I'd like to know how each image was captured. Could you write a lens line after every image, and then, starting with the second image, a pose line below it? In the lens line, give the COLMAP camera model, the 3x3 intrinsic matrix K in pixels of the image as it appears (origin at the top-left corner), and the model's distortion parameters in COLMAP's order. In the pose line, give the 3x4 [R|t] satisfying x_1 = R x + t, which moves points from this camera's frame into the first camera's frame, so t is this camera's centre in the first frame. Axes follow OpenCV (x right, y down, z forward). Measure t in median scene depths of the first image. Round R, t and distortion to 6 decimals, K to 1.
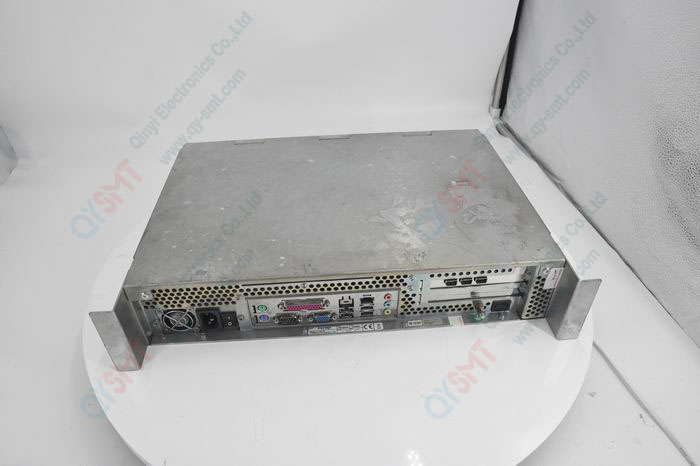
lens RADIAL K [[476.2, 0, 348.2], [0, 476.2, 239.0], [0, 0, 1]] dist [-0.120368, 0.040047]
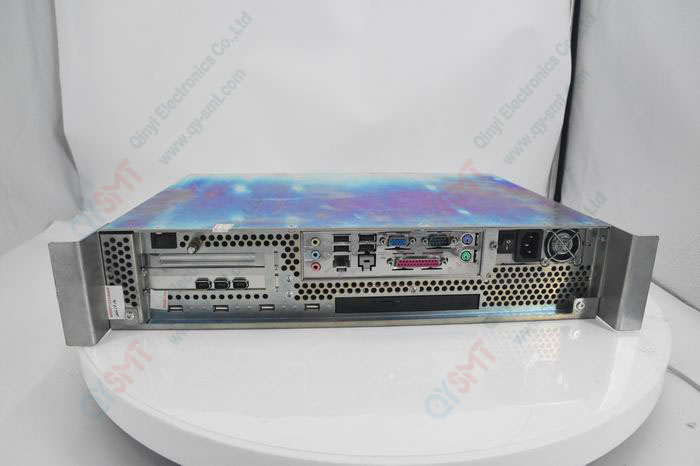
lens RADIAL K [[476.2, 0, 351.4], [0, 476.2, 230.2], [0, 0, 1]] dist [-0.120368, 0.040047]
pose [[-0.987828, 0.017317, -0.154582, 0.149186], [0.115080, -0.587245, -0.801186, 0.822587], [-0.104652, -0.809224, 0.578104, 0.570368]]
